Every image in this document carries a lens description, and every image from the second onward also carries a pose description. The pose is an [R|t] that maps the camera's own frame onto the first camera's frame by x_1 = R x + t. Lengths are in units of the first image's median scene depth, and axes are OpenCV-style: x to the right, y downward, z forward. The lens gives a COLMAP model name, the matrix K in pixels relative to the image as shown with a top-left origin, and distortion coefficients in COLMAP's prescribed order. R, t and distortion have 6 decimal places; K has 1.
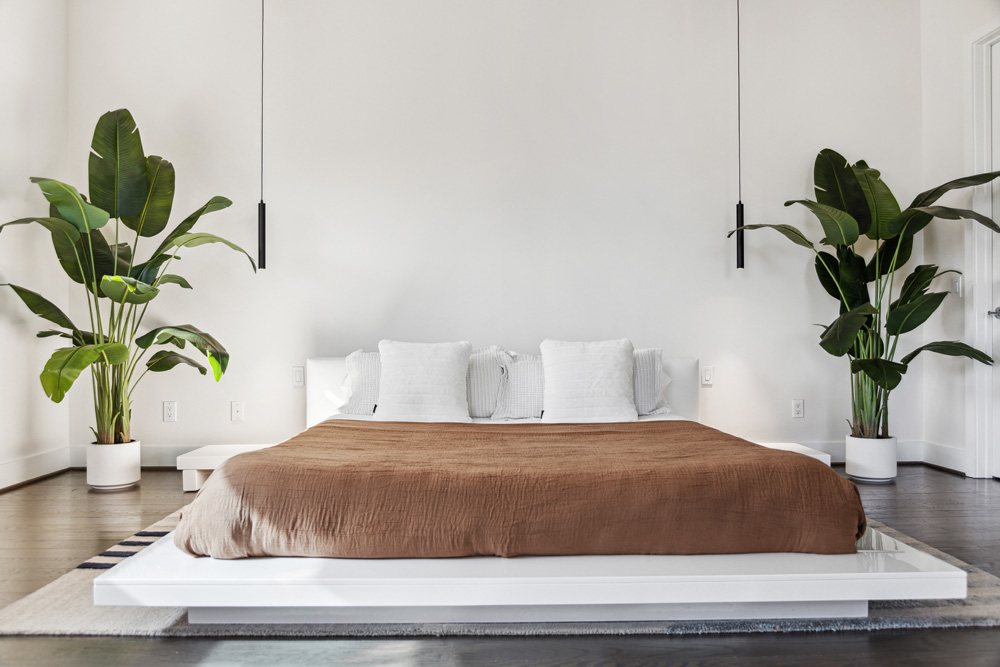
lens RADIAL K [[755.7, 0, 500.7], [0, 755.7, 338.4], [0, 0, 1]] dist [-0.032541, 0.002960]
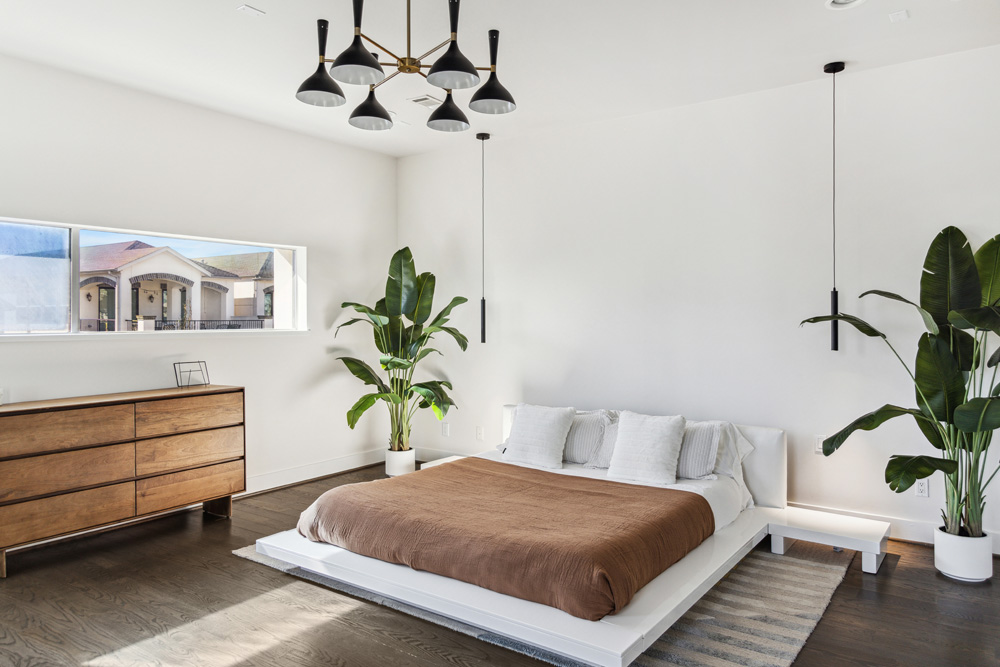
lens RADIAL K [[689.0, 0, 498.4], [0, 689.0, 327.5], [0, 0, 1]] dist [0.038627, 0.001874]
pose [[0.794908, 0.007742, -0.606680, 0.623820], [0.002893, 0.999859, 0.016550, -0.166747], [0.606722, -0.014911, 0.794774, -0.093886]]
